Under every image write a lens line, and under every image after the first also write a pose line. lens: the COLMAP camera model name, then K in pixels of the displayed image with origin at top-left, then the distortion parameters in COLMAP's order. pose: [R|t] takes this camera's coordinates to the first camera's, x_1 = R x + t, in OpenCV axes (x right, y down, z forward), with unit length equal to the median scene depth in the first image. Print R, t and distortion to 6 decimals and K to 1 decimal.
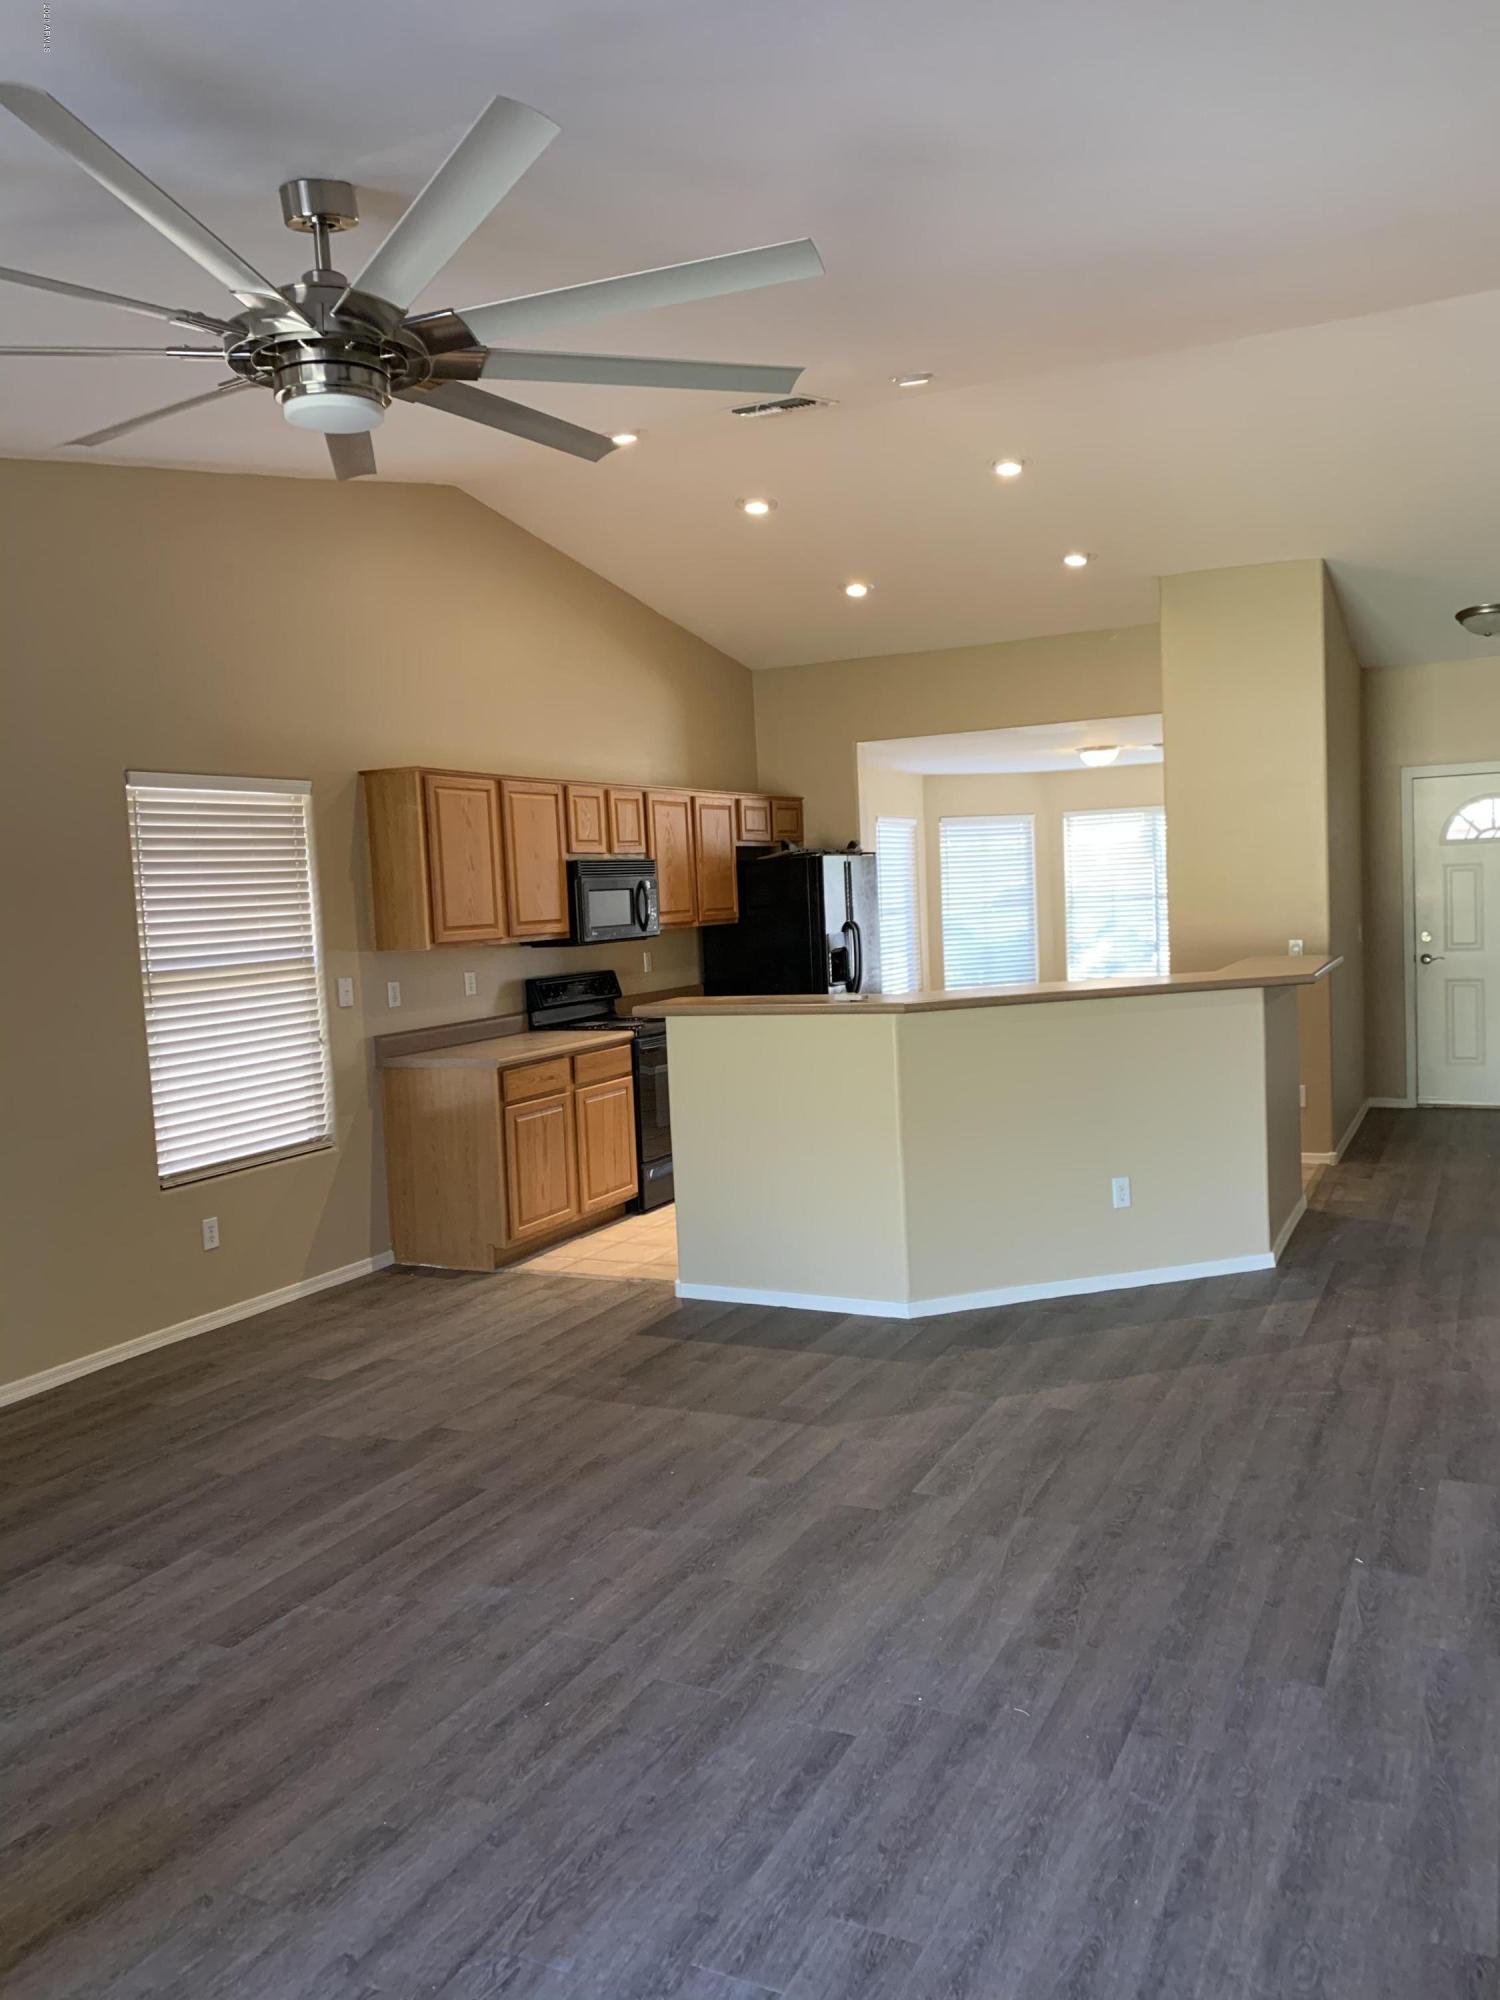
lens RADIAL K [[1516.6, 0, 750.0], [0, 1516.6, 1000.0], [0, 0, 1]] dist [0.003912, -0.000124]
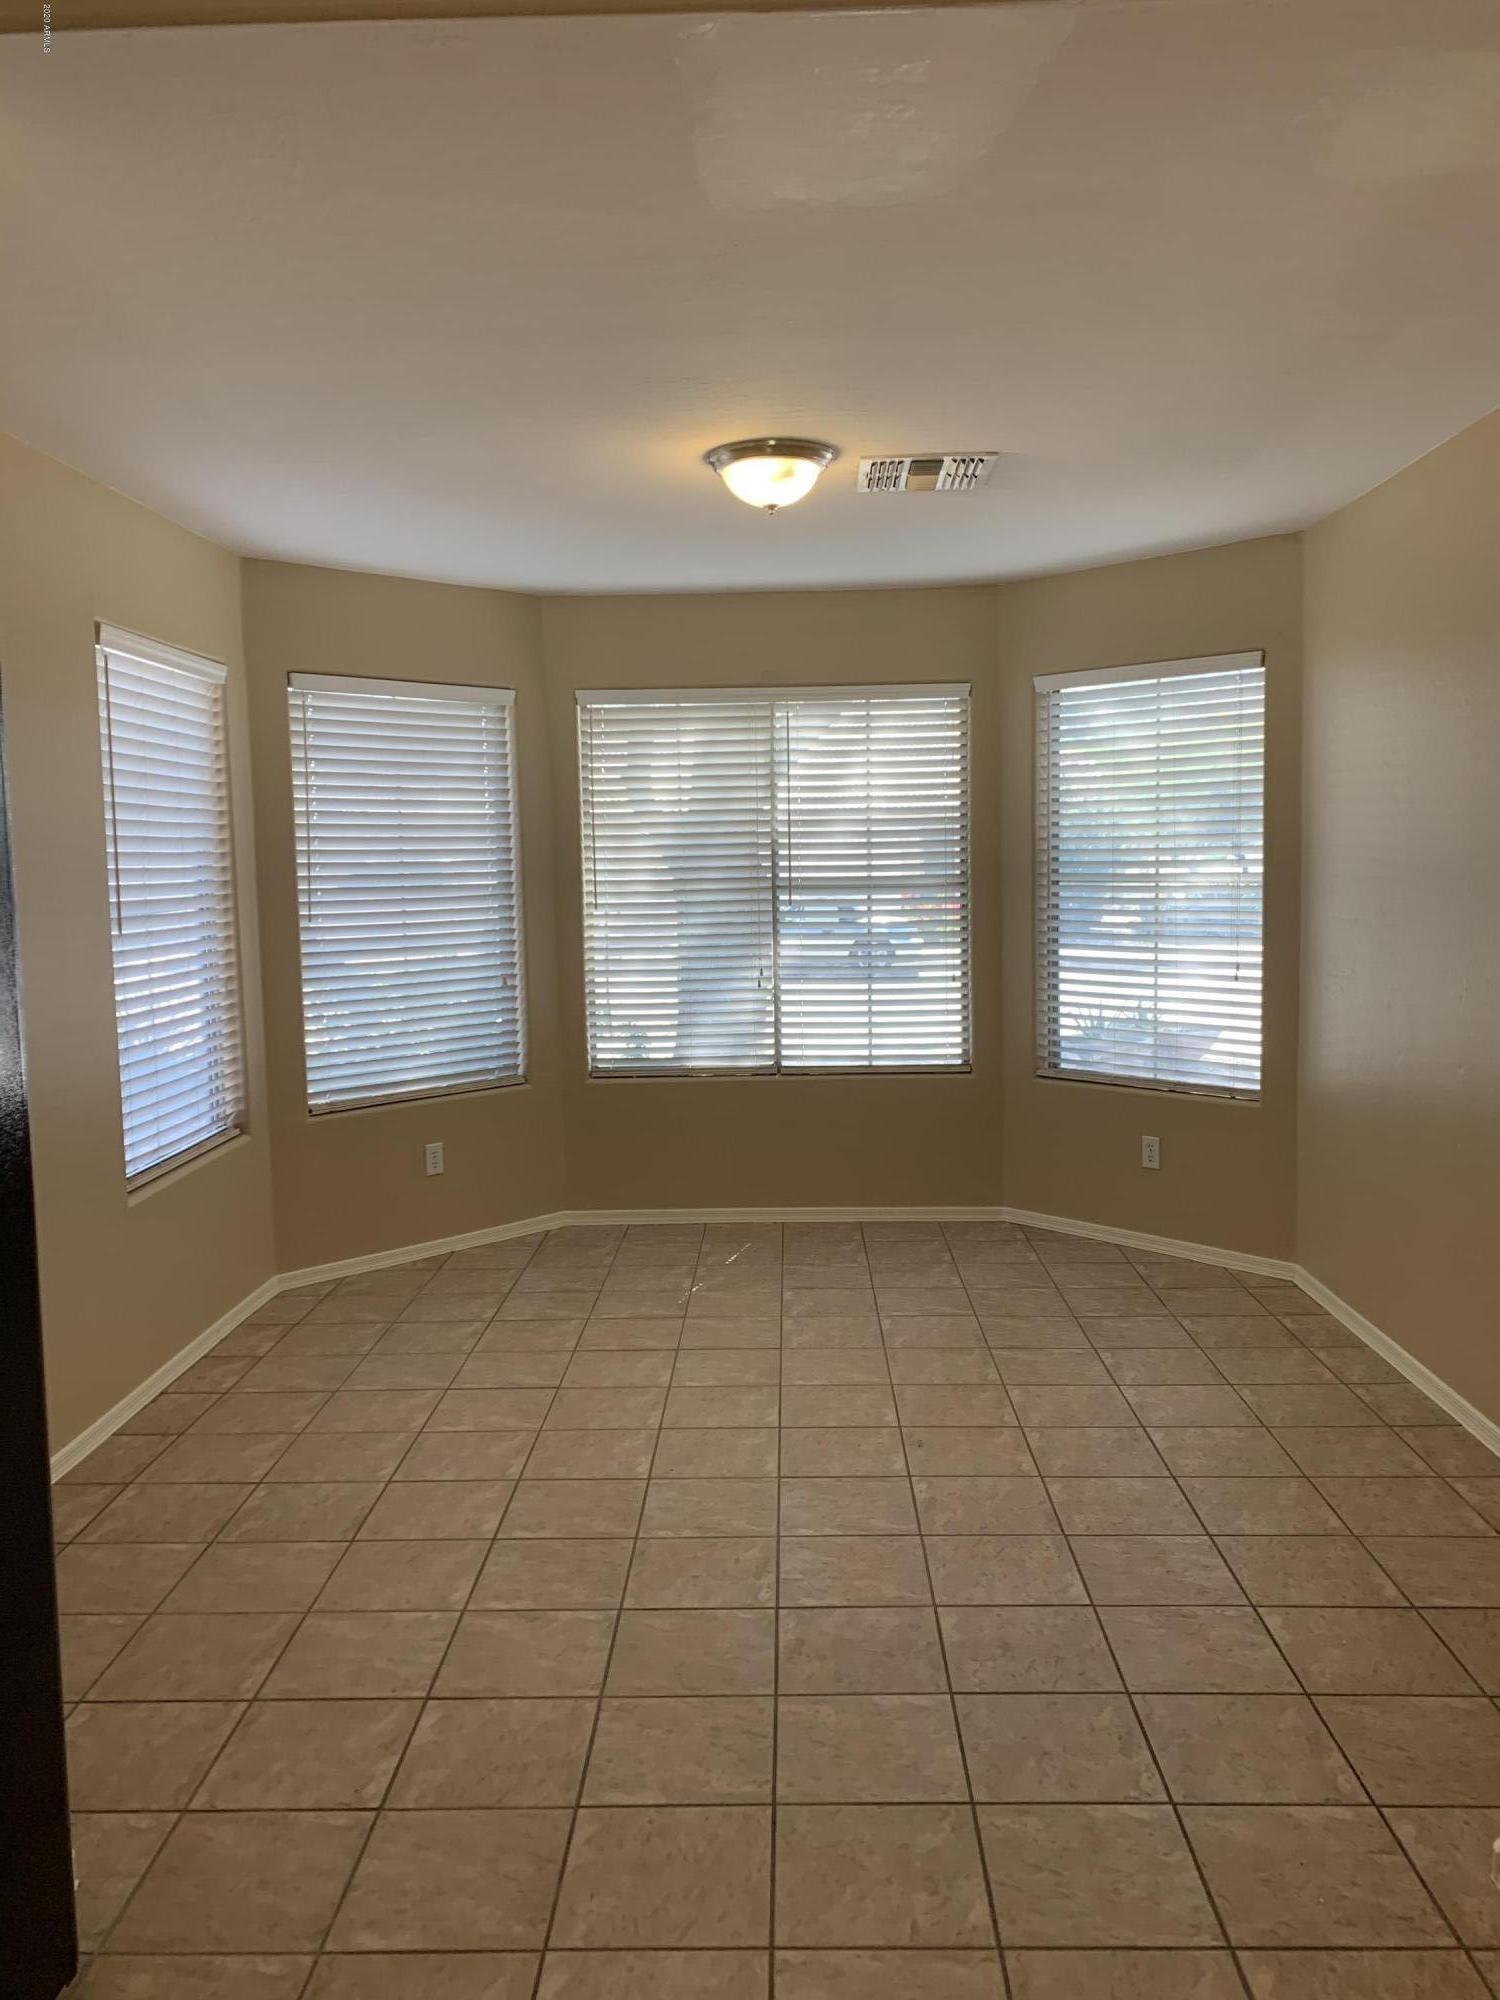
lens RADIAL K [[1516.6, 0, 750.0], [0, 1516.6, 1000.0], [0, 0, 1]] dist [0.003912, -0.000124]
pose [[0.913451, -0.012413, 0.406759, 0.147487], [0.007105, 0.999869, 0.014557, -0.079328], [-0.406886, -0.010408, 0.913420, 1.191696]]
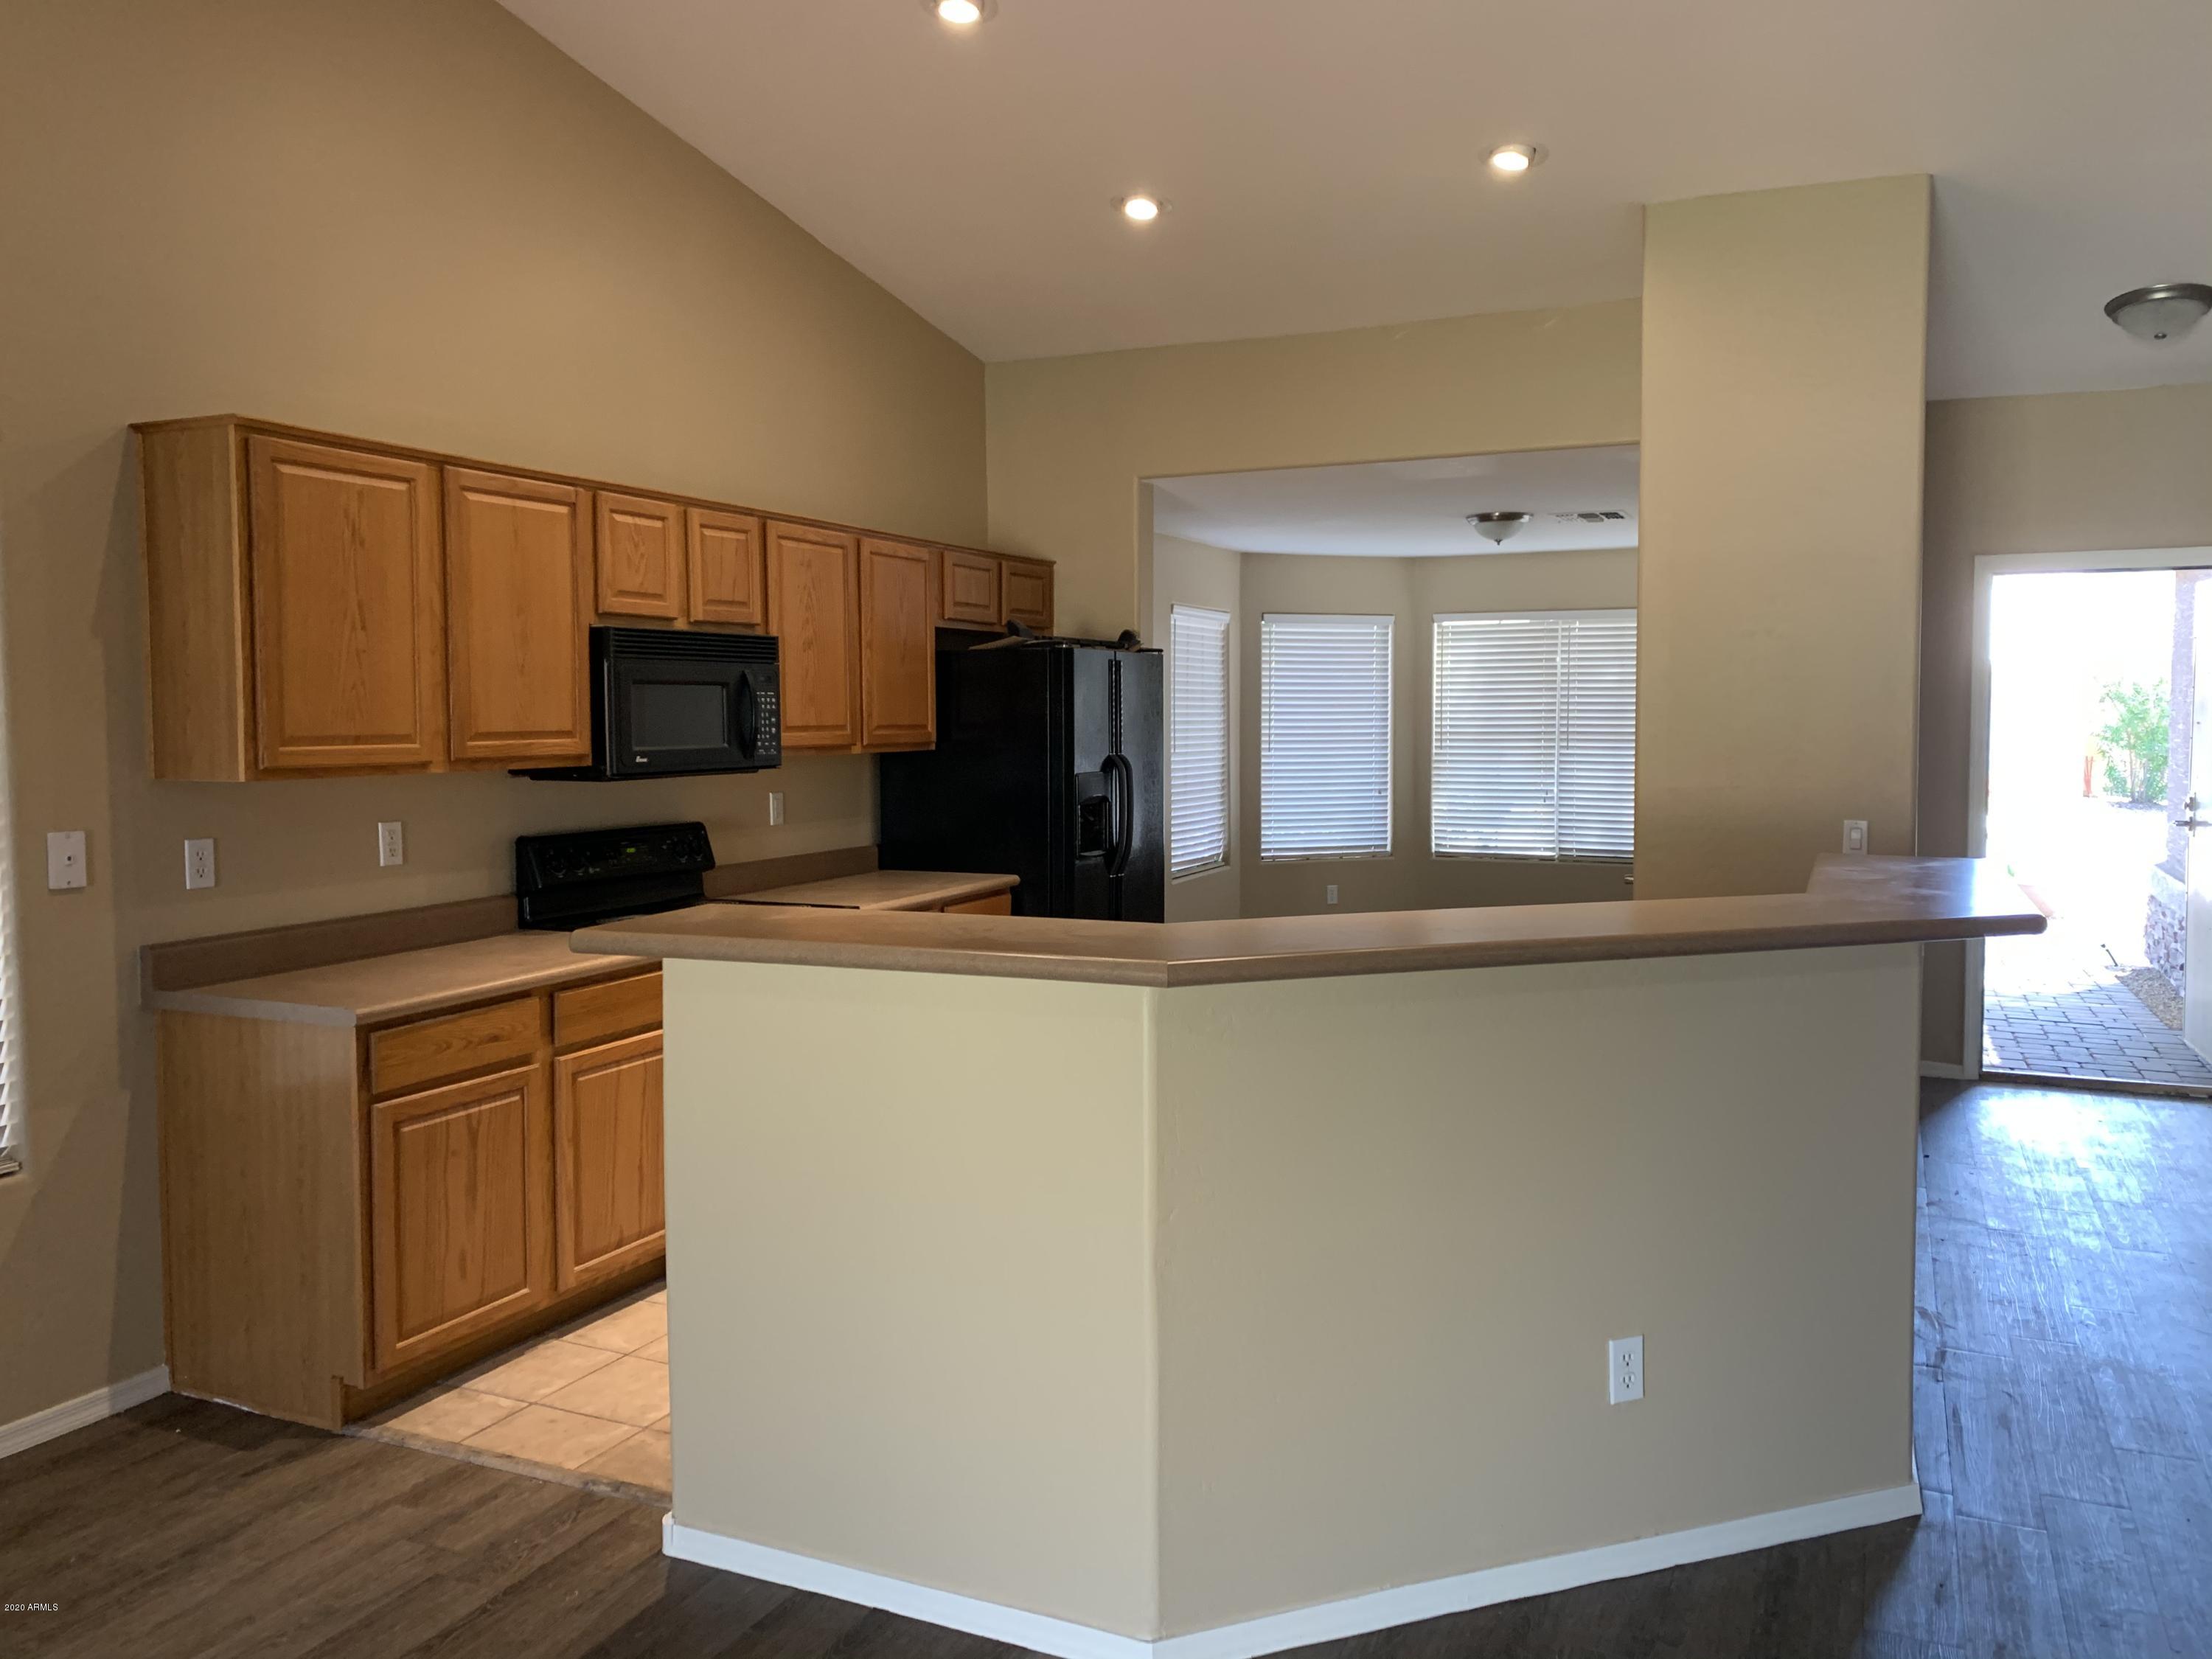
lens RADIAL K [[1677.4, 0, 1099.3], [0, 1677.4, 795.1], [0, 0, 1]] dist [0.003912, -0.000124]
pose [[0.998679, 0.040328, 0.031836, 0.051003], [-0.039623, 0.998962, -0.022470, -0.025839], [-0.032709, 0.021179, 0.999240, 0.412100]]
